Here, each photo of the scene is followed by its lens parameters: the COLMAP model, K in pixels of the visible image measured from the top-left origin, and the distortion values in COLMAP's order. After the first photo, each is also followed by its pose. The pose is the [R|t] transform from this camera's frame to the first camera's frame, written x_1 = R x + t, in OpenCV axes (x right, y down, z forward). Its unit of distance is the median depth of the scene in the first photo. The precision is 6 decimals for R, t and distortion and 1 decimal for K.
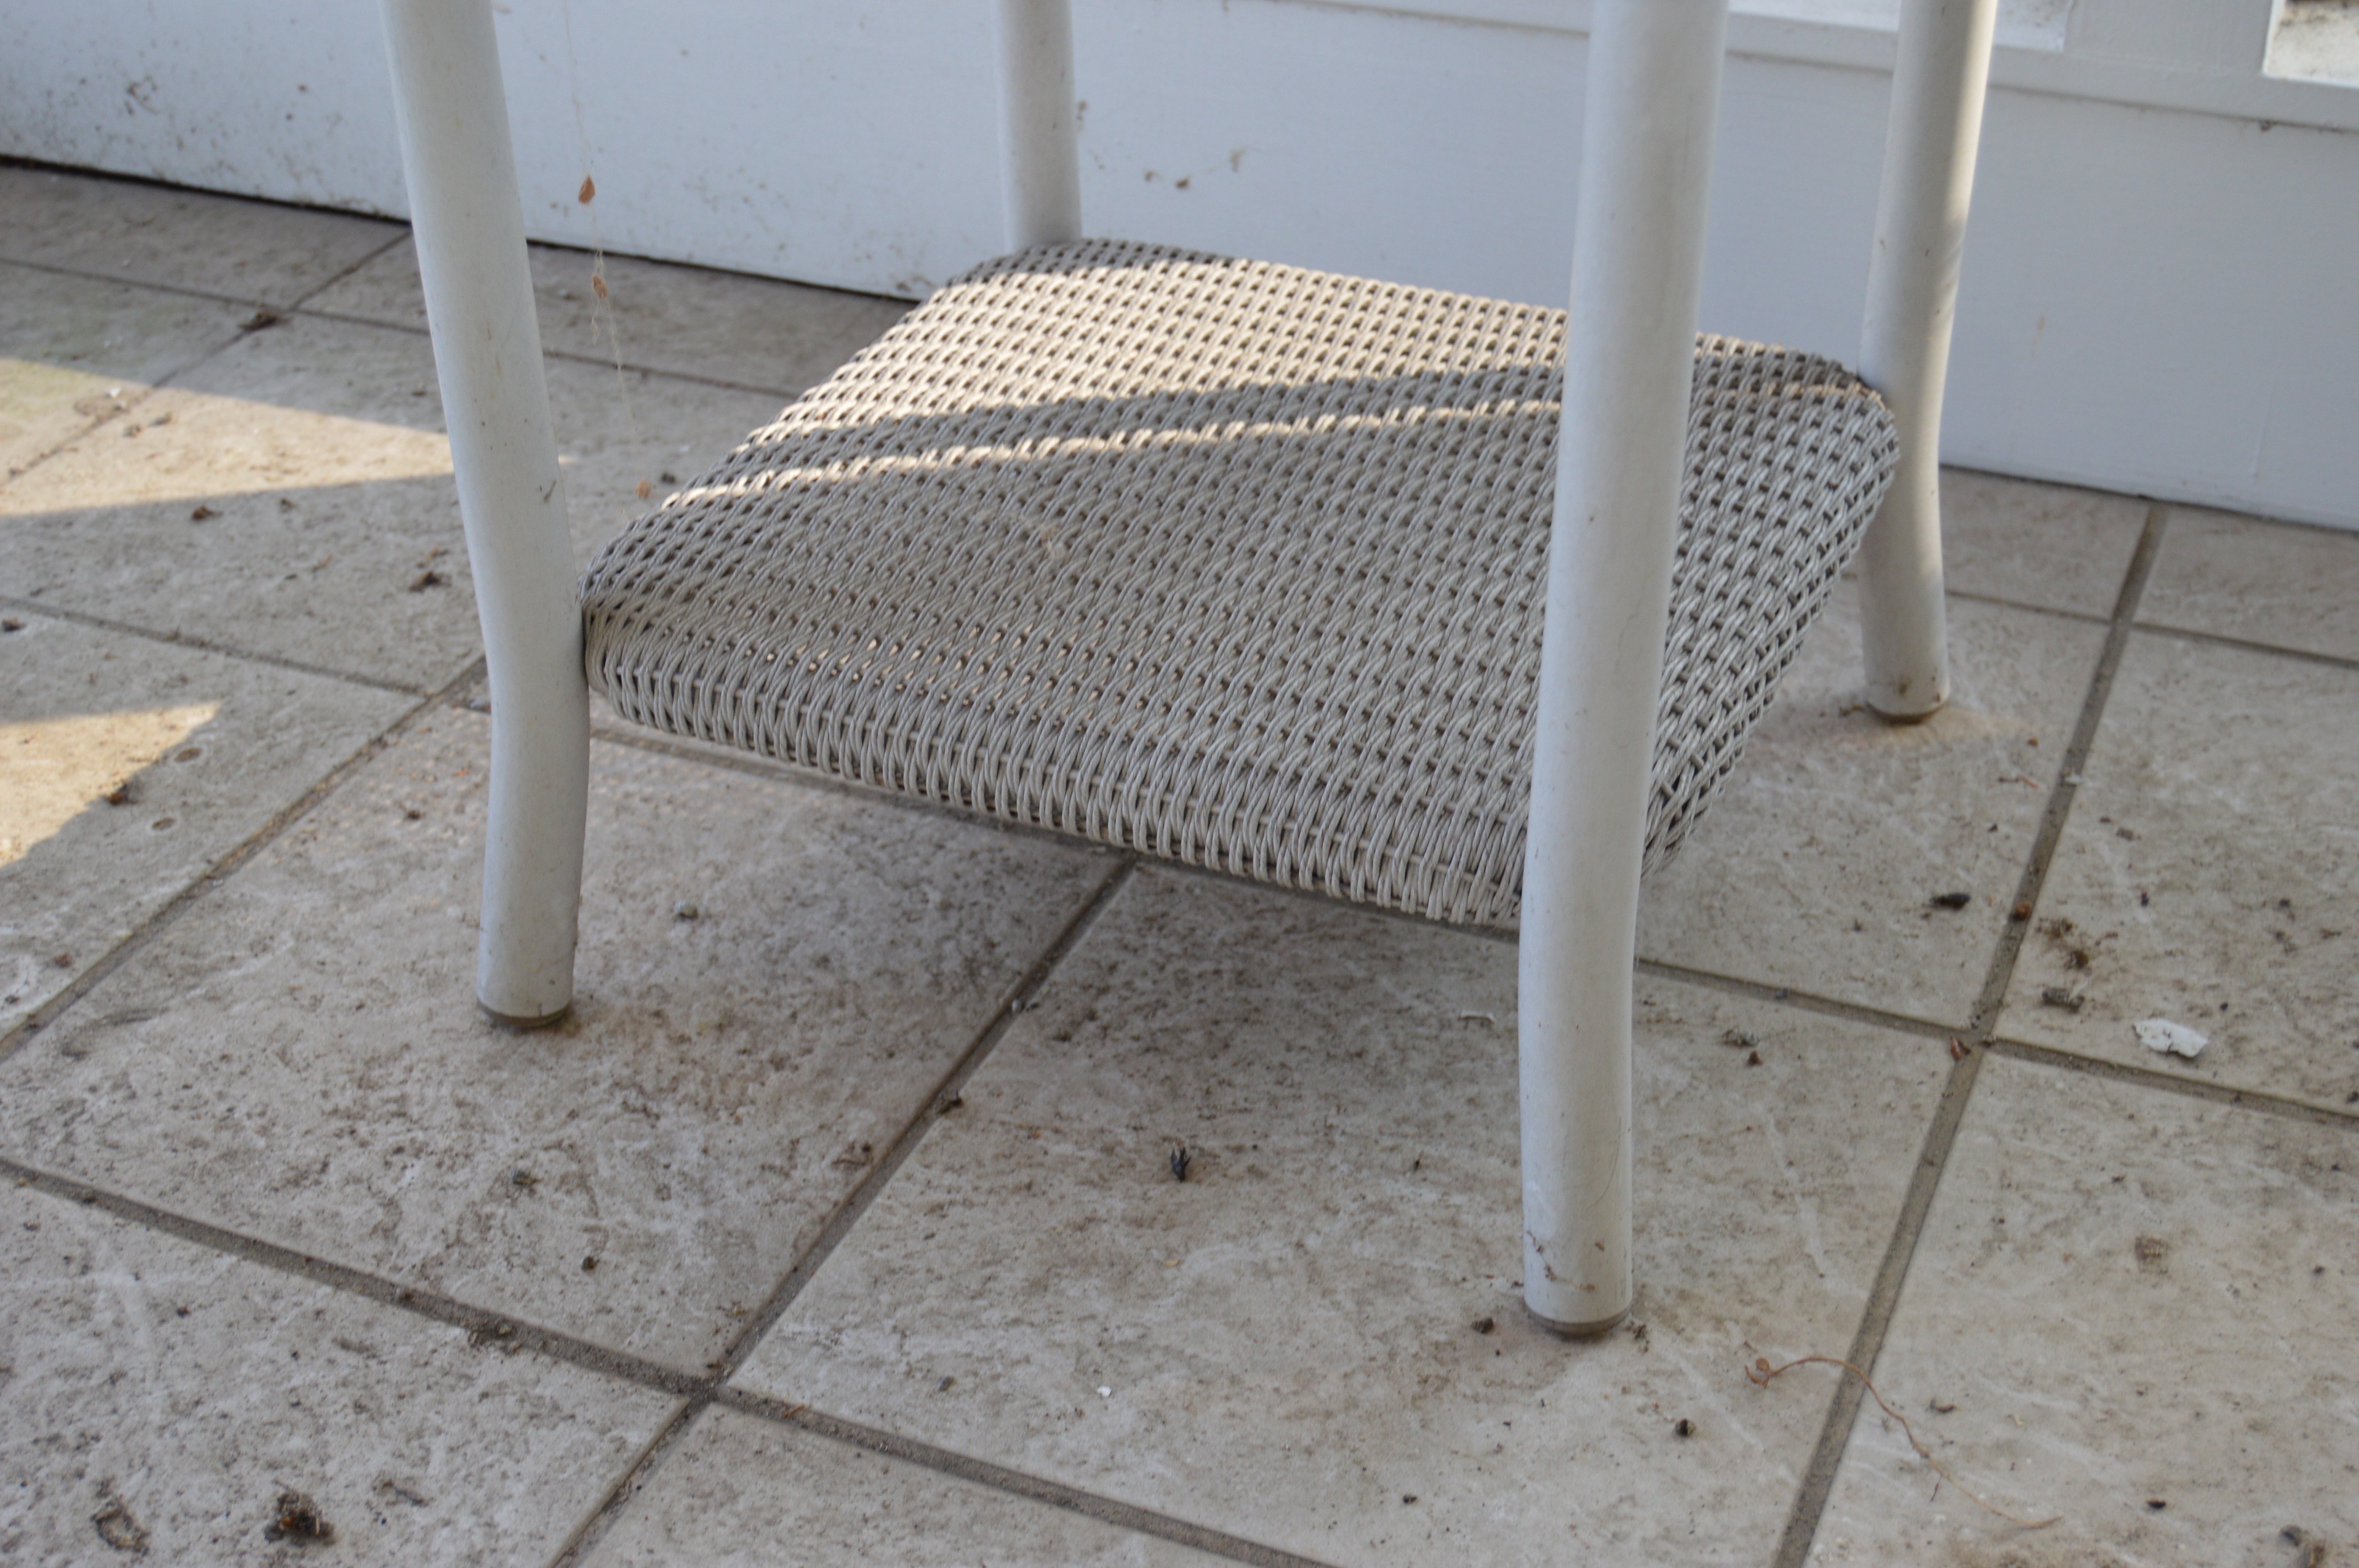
lens RADIAL K [[3101.0, 0, 1190.1], [0, 3101.0, 776.6], [0, 0, 1]] dist [-0.063423, 0.000000]
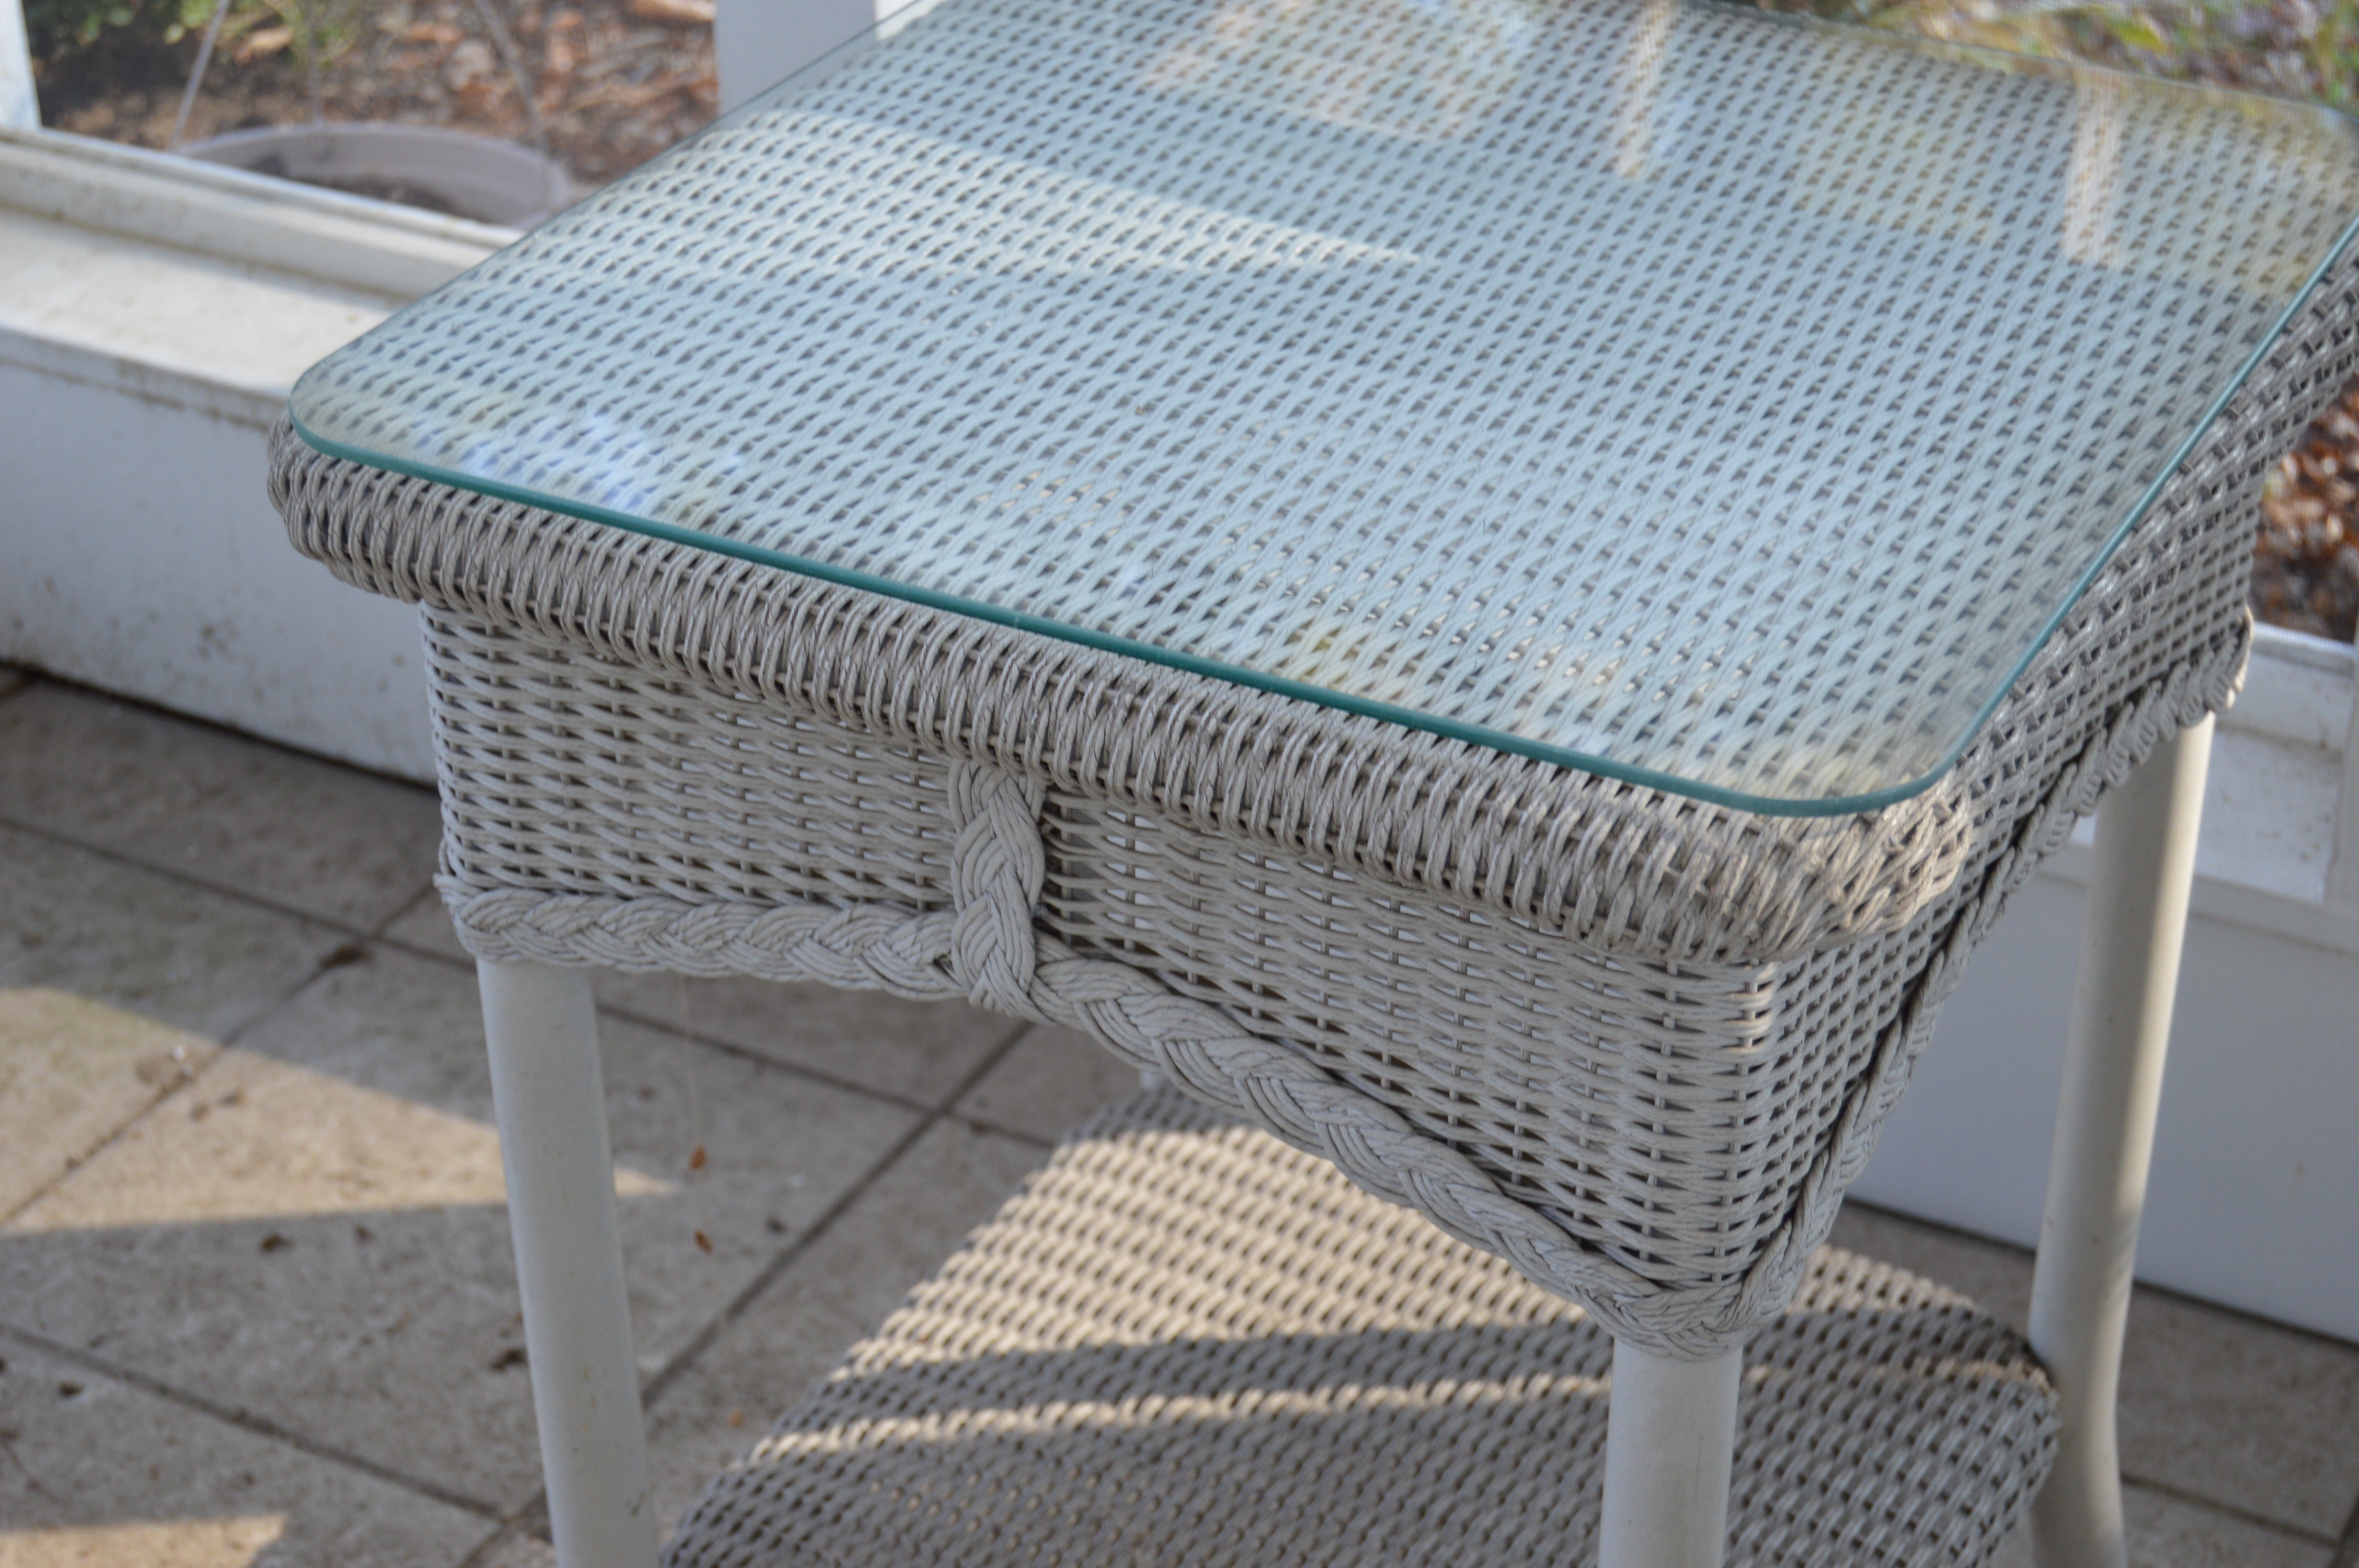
lens RADIAL K [[4326.7, 0, 1189.2], [0, 4326.7, 758.5], [0, 0, 1]] dist [-0.041763, 0.000000]
pose [[0.995279, 0.052004, -0.081946, 0.065150], [-0.053748, 0.998369, -0.019228, -0.282153], [0.080812, 0.023542, 0.996451, -0.345683]]
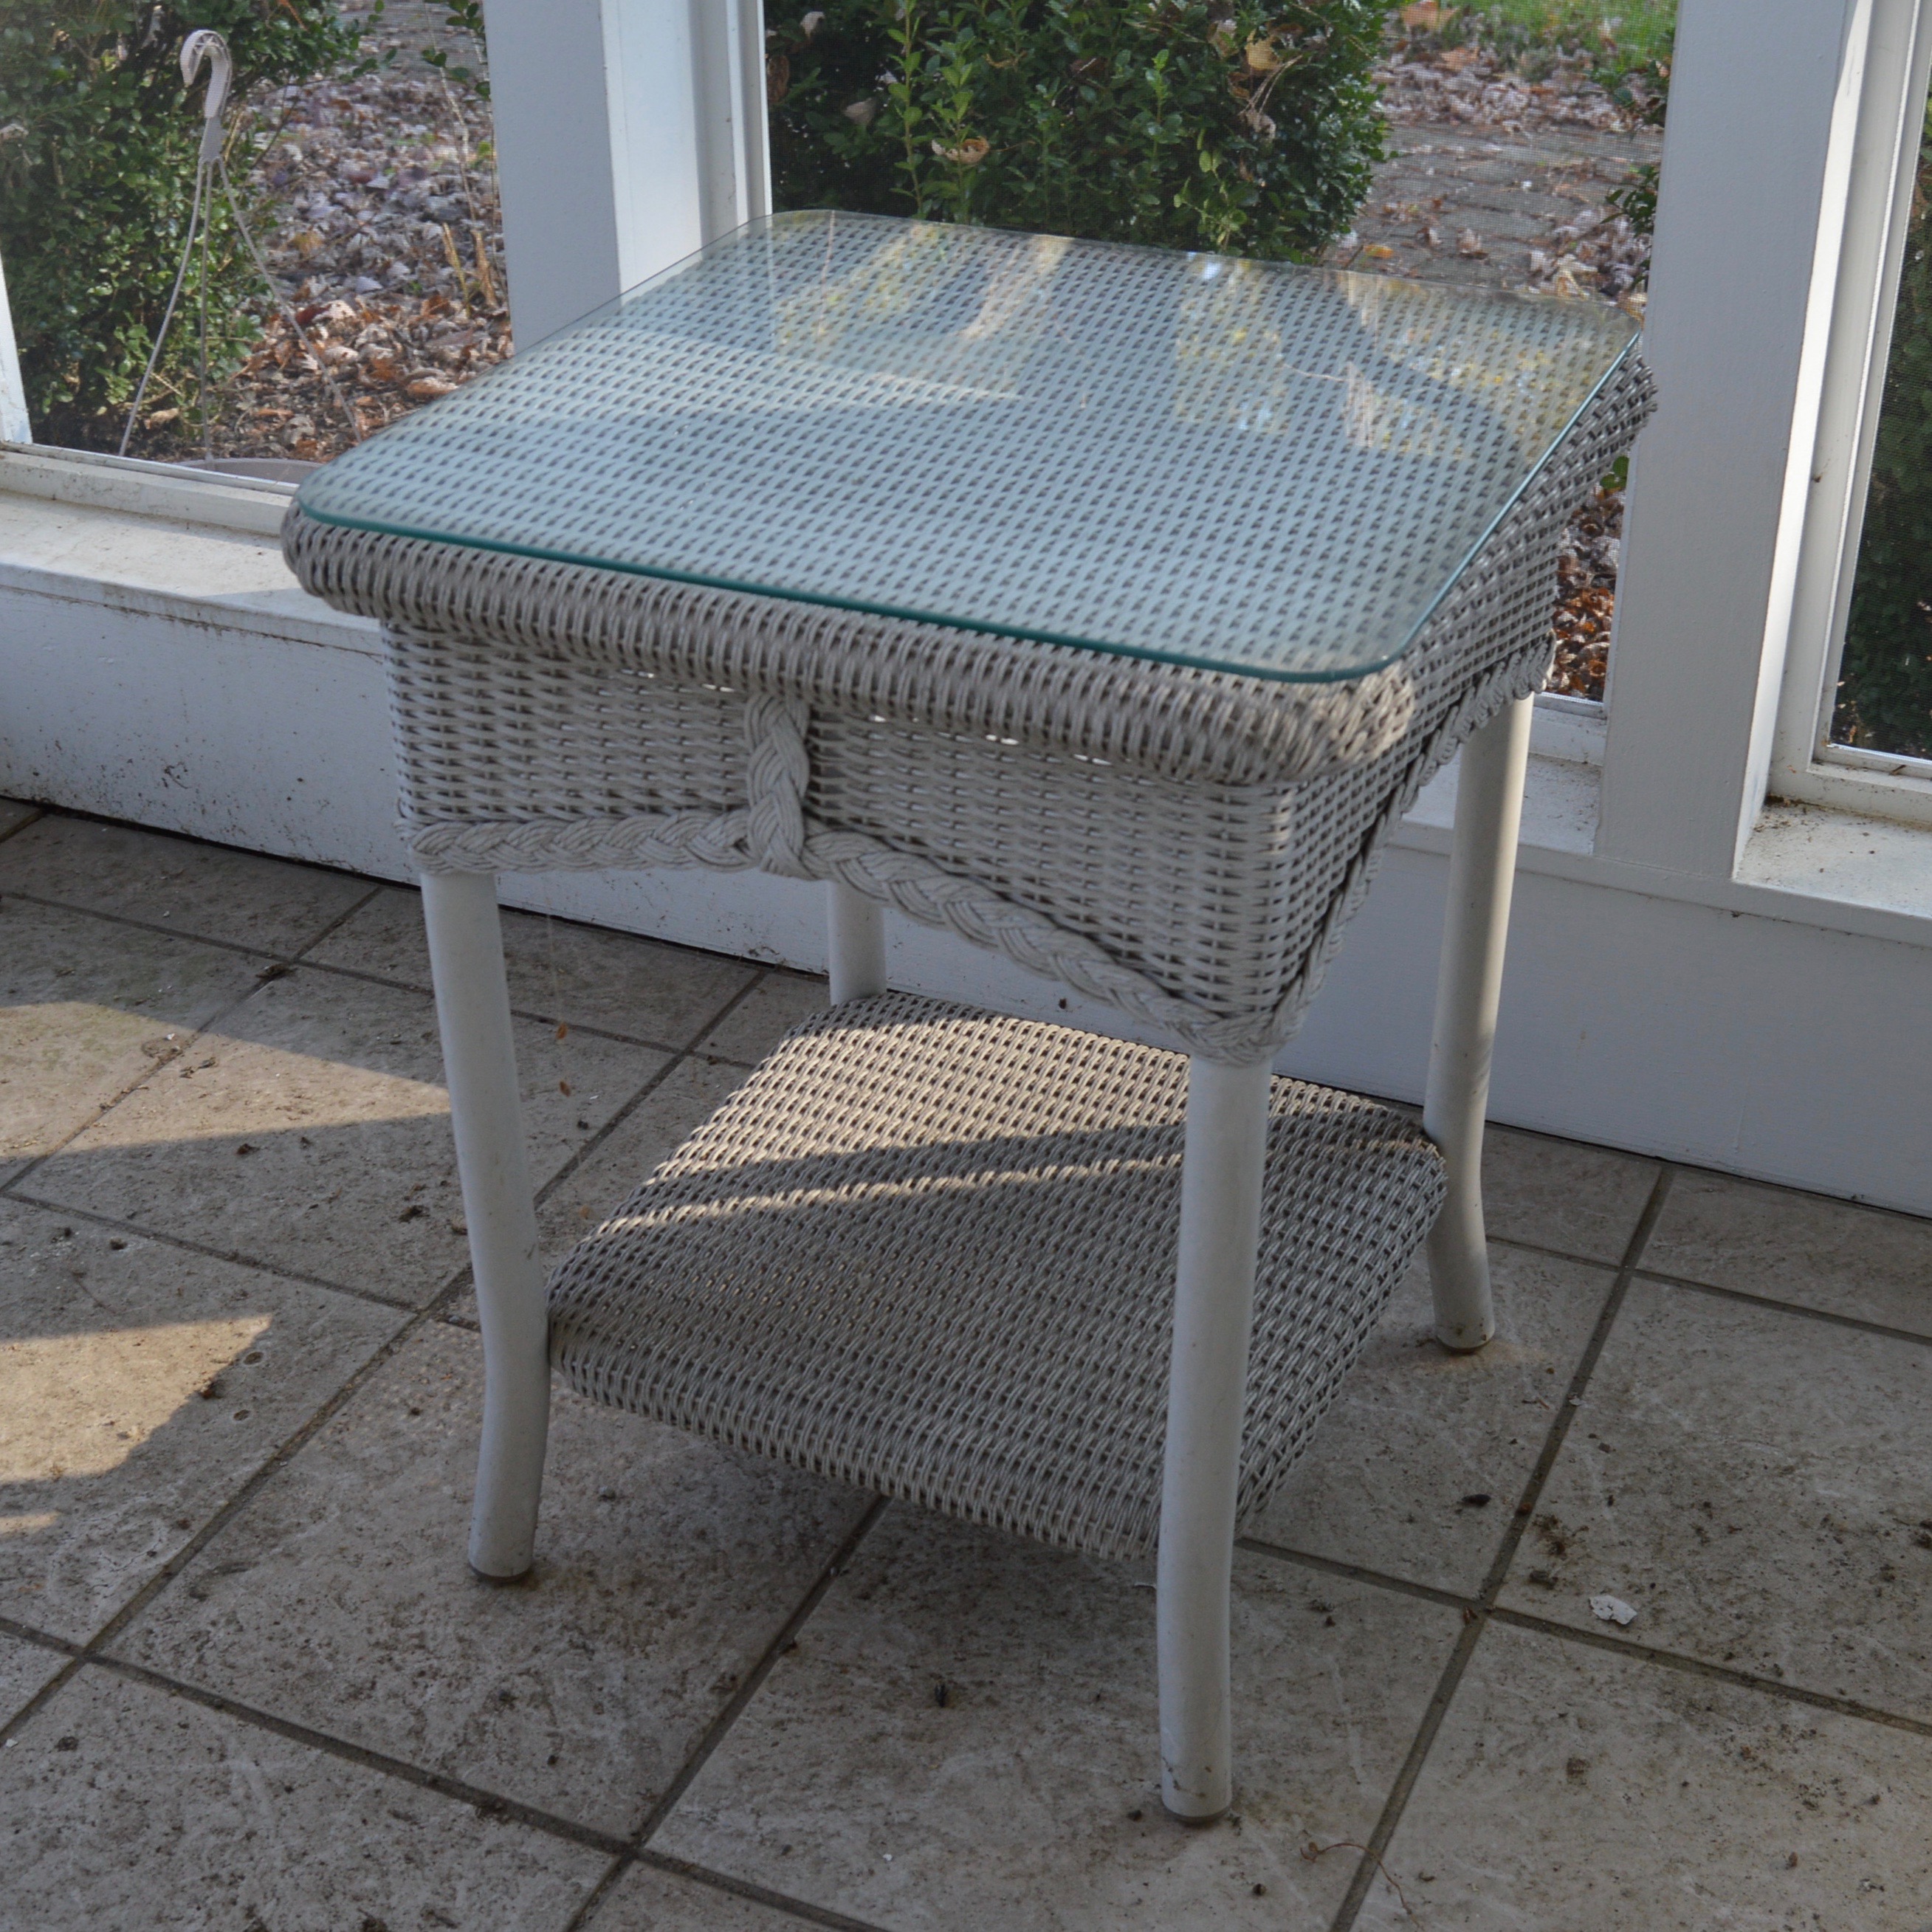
lens RADIAL K [[2970.7, 0, 961.6], [0, 2970.7, 985.3], [0, 0, 1]] dist [-0.097604, 0.000000]
pose [[0.999848, 0.013006, -0.011574, 0.017321], [-0.013236, 0.999713, -0.019953, -0.175250], [0.011311, 0.020103, 0.999734, -0.406266]]
